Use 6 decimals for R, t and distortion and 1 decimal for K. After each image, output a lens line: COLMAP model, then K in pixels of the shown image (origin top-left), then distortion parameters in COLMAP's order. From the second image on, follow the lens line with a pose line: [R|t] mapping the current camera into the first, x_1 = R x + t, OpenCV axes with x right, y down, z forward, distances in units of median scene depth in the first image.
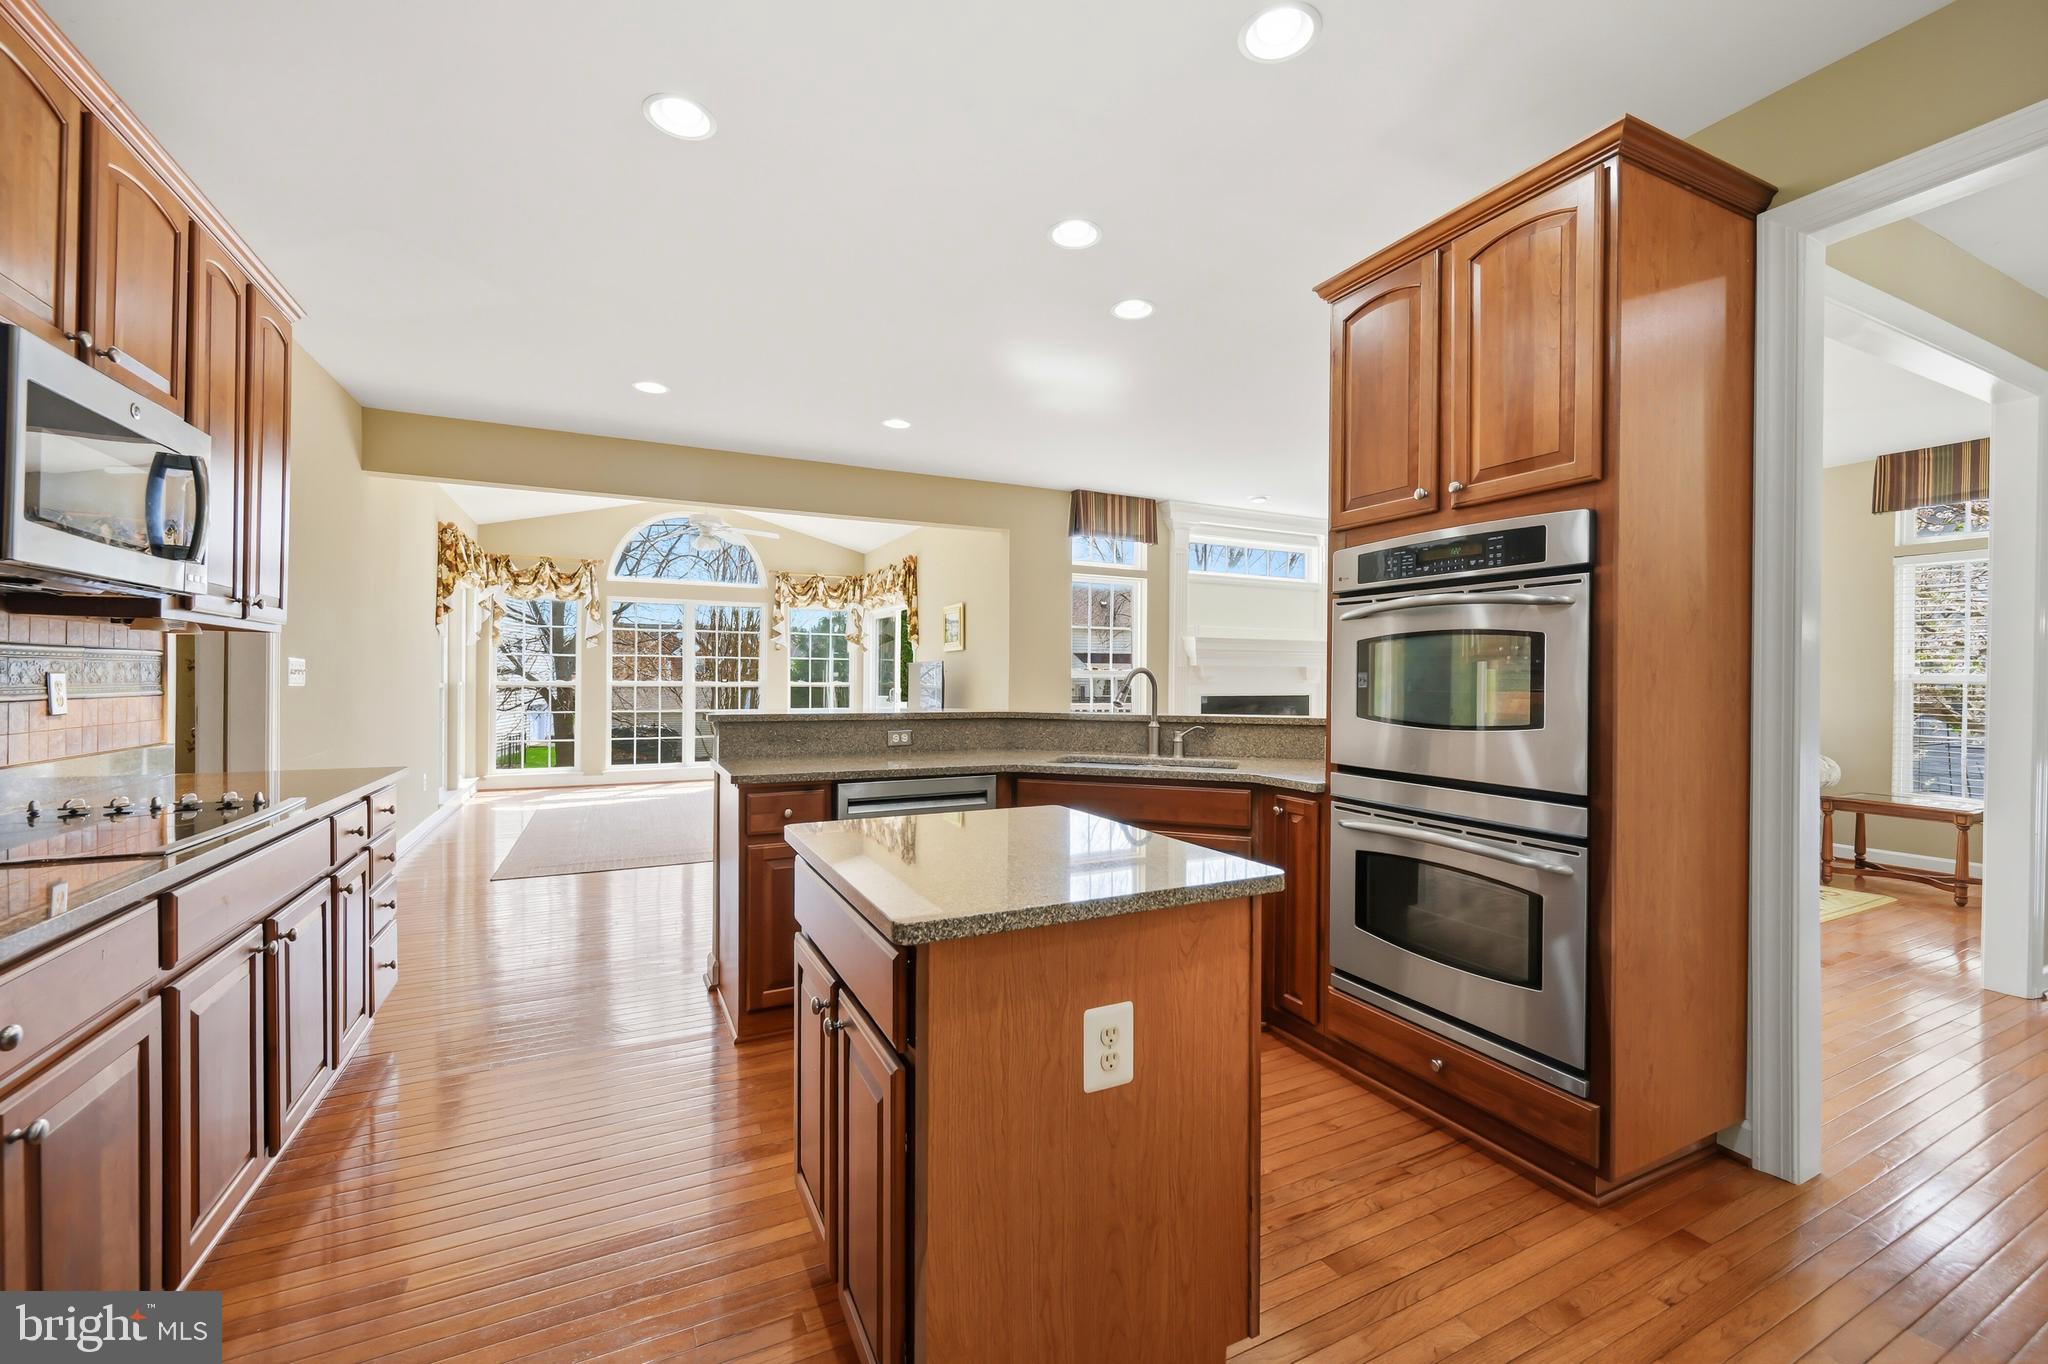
lens RADIAL K [[832.8, 0, 1030.4], [0, 832.8, 686.6], [0, 0, 1]] dist [-0.005459, 0.001330]
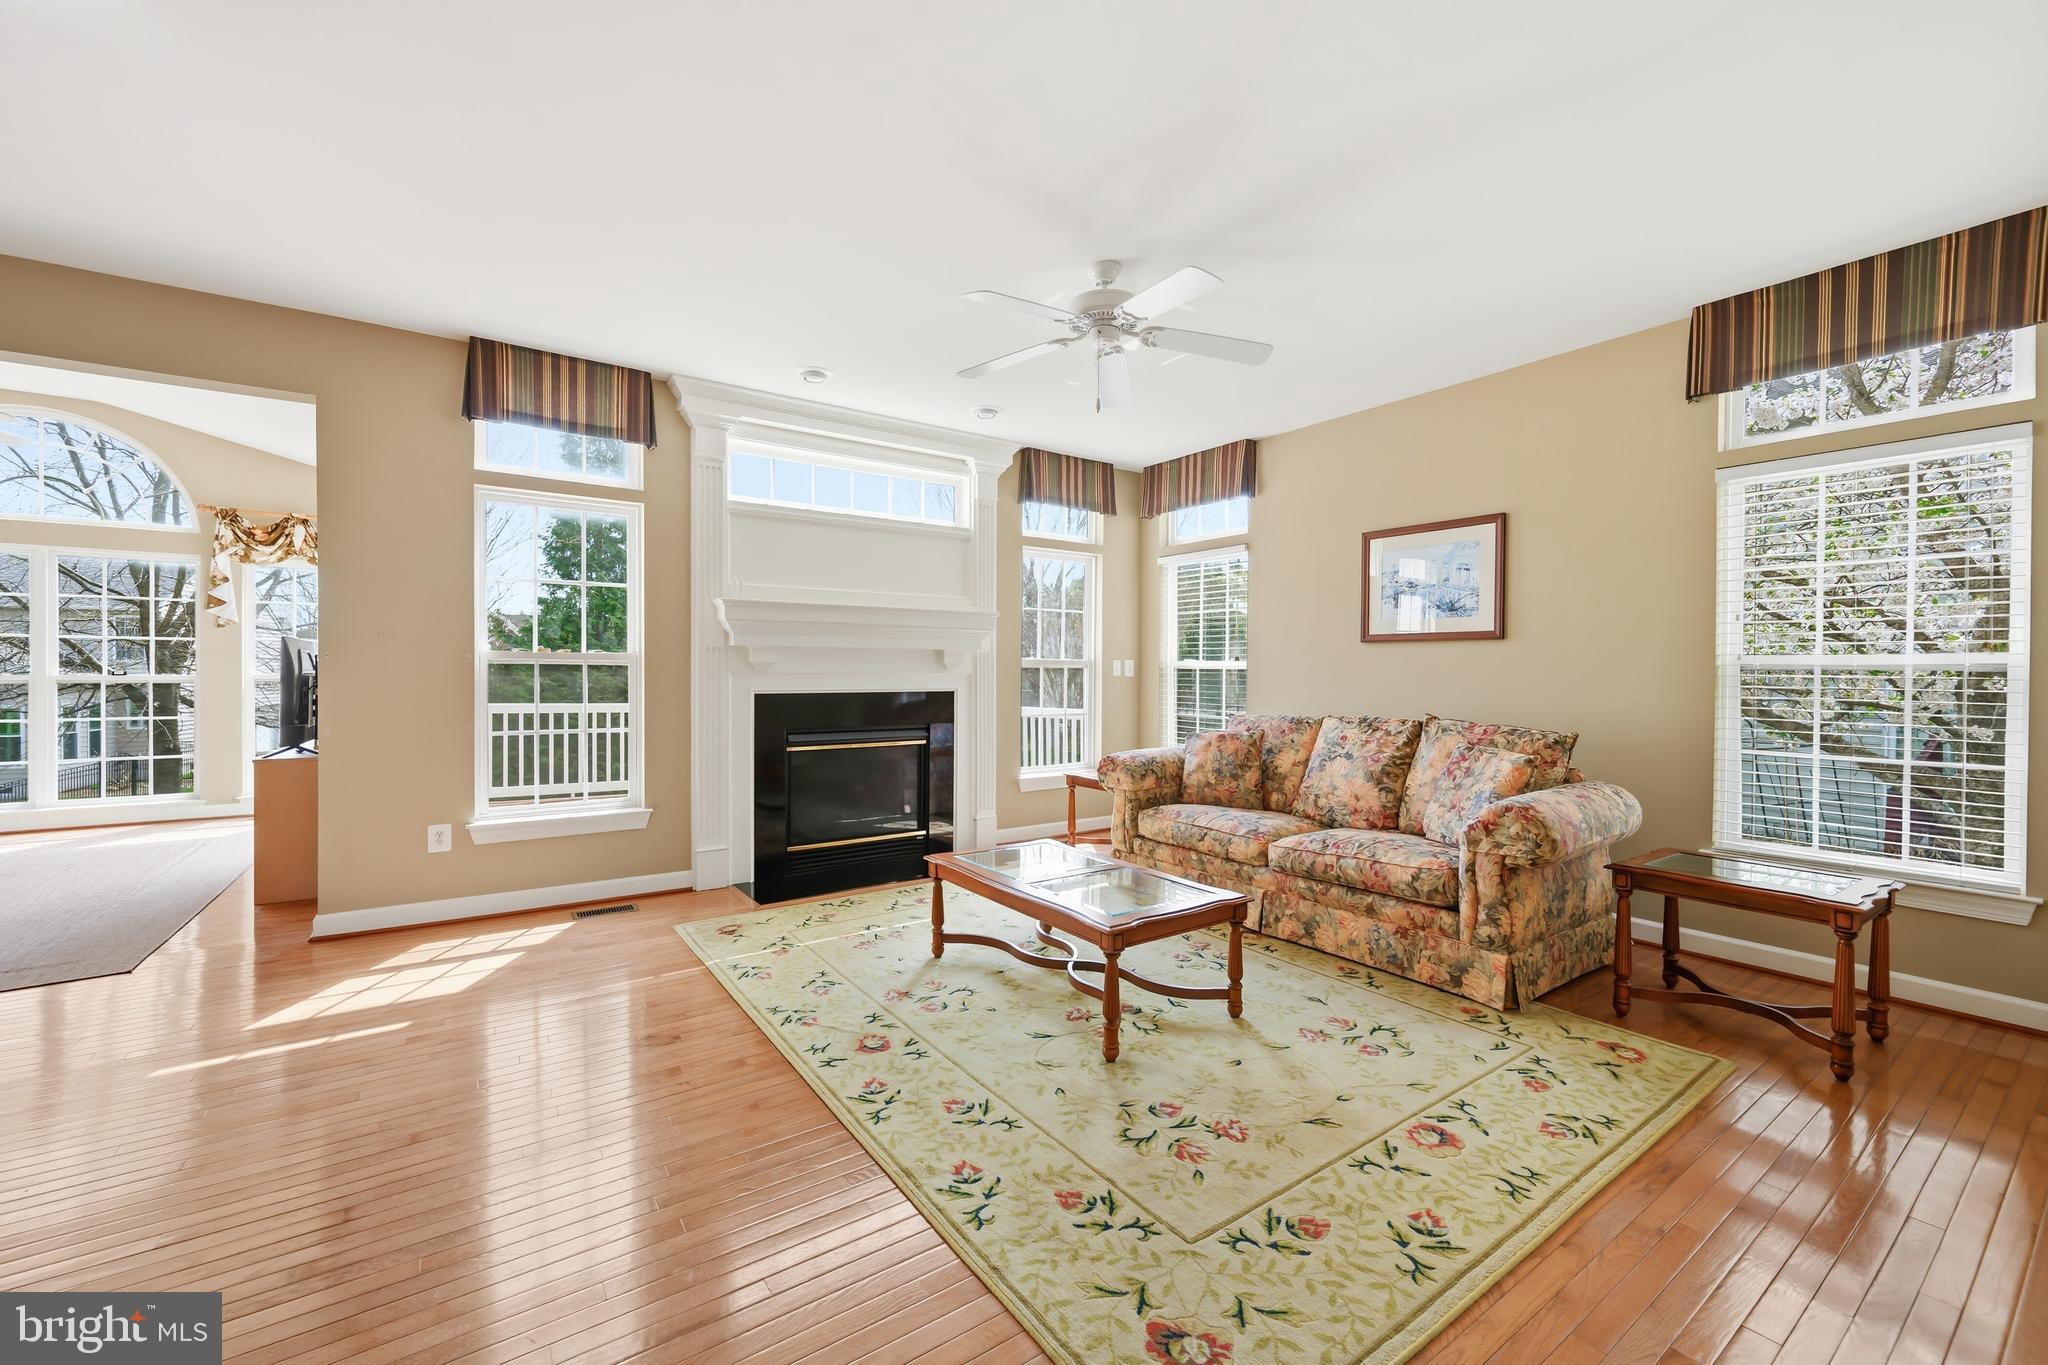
lens RADIAL K [[819.7, 0, 1050.1], [0, 819.7, 687.7], [0, 0, 1]] dist [-0.003107, 0.000313]
pose [[0.987735, -0.006595, 0.155999, 0.354037], [0.005097, 0.999937, 0.009998, 0.001281], [-0.156055, -0.009080, 0.987707, 0.370240]]
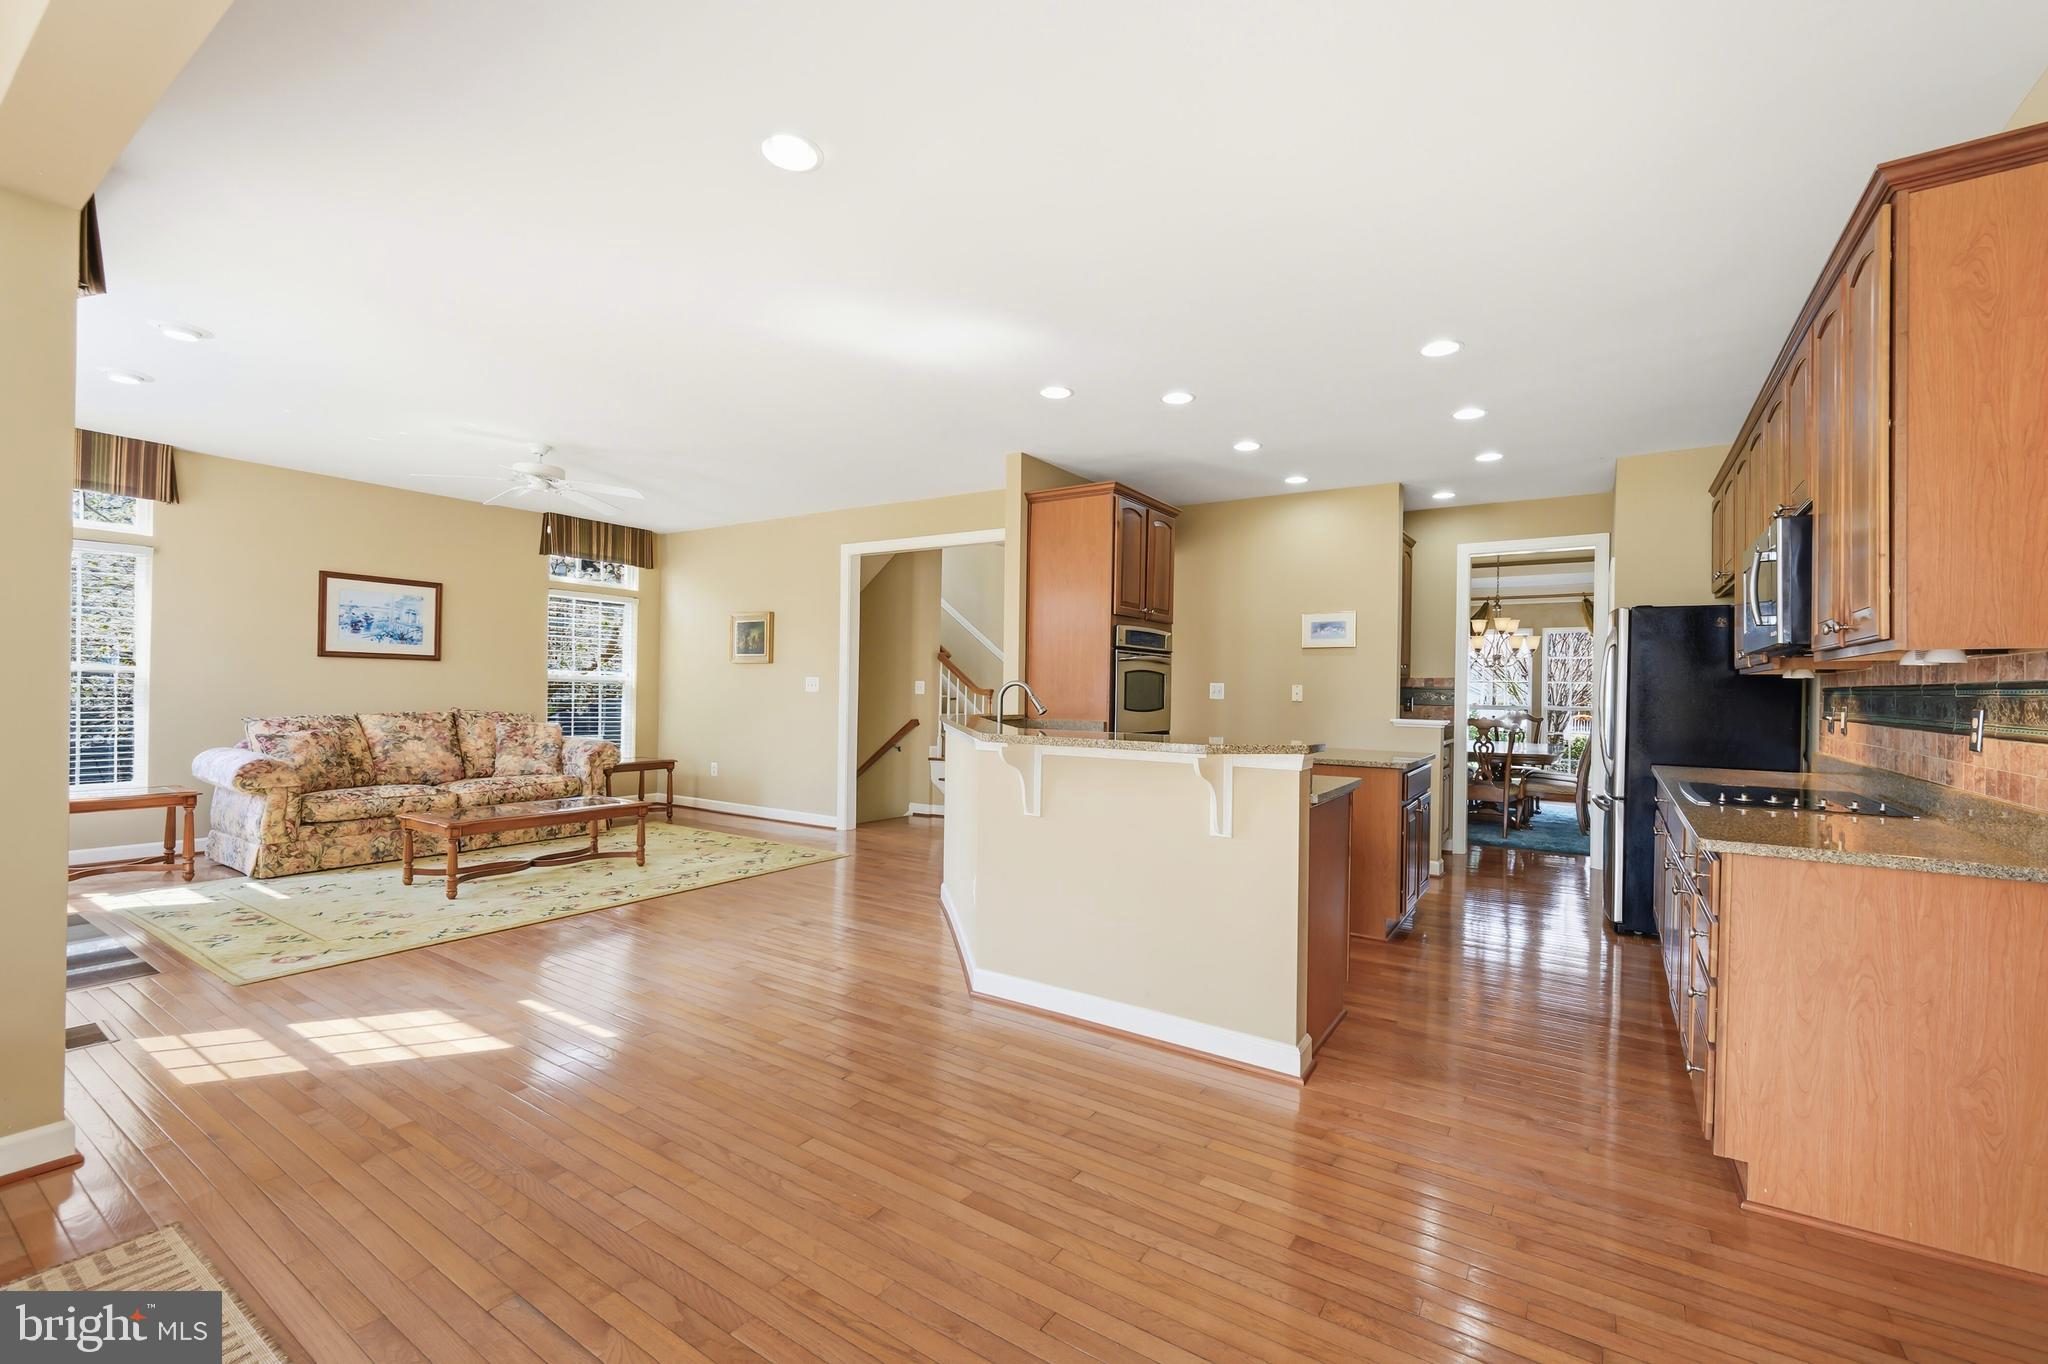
lens RADIAL K [[832.8, 0, 1054.6], [0, 832.8, 691.7], [0, 0, 1]] dist [-0.005459, 0.001330]
pose [[-0.521105, -0.018965, 0.853282, -0.460454], [-0.010155, 0.999820, 0.016021, -0.013364], [-0.853432, -0.000316, -0.521204, 0.807983]]
